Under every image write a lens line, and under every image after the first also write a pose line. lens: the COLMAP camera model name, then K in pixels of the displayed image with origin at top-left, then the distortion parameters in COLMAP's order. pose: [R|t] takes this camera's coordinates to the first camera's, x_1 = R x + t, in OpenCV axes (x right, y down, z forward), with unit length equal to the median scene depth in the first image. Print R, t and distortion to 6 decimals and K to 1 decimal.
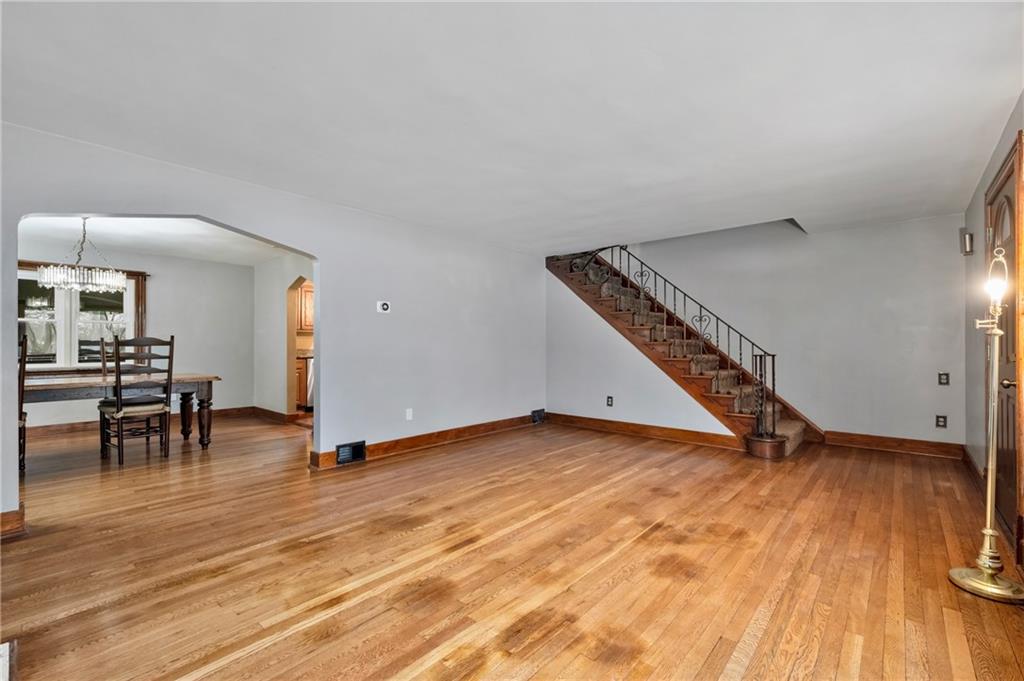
lens RADIAL K [[440.2, 0, 508.0], [0, 440.2, 344.5], [0, 0, 1]] dist [-0.002096, -0.000182]
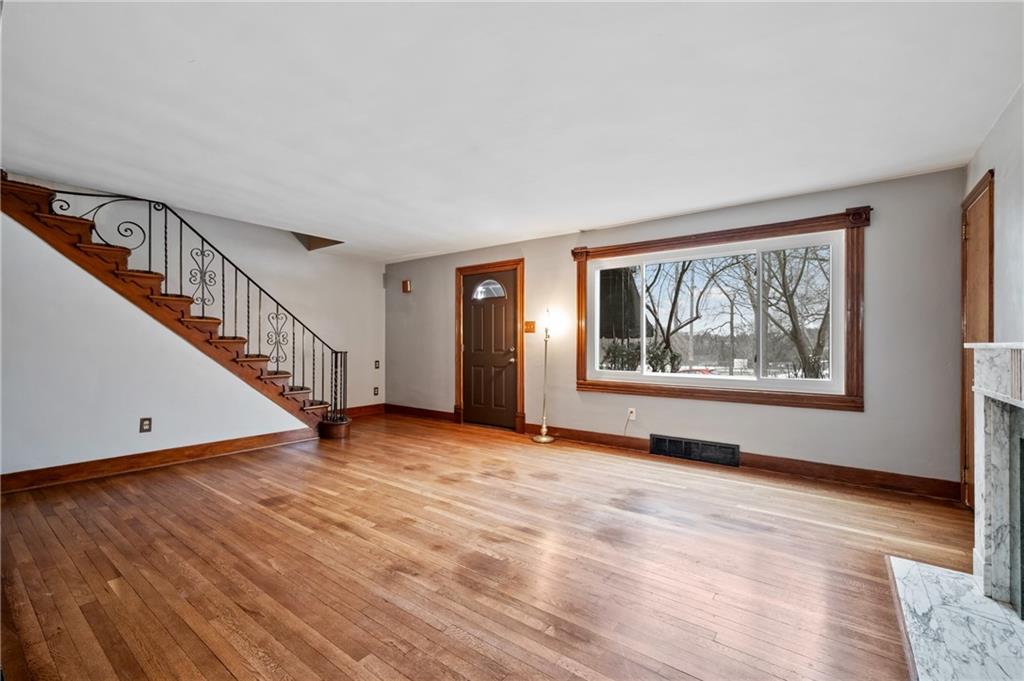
lens RADIAL K [[440.2, 0, 508.0], [0, 440.2, 344.5], [0, 0, 1]] dist [-0.002096, -0.000182]
pose [[-0.075687, -0.000946, 0.997131, -0.952958], [-0.006650, 0.999978, 0.000444, -0.001135], [-0.997109, -0.006597, -0.075692, 0.937209]]
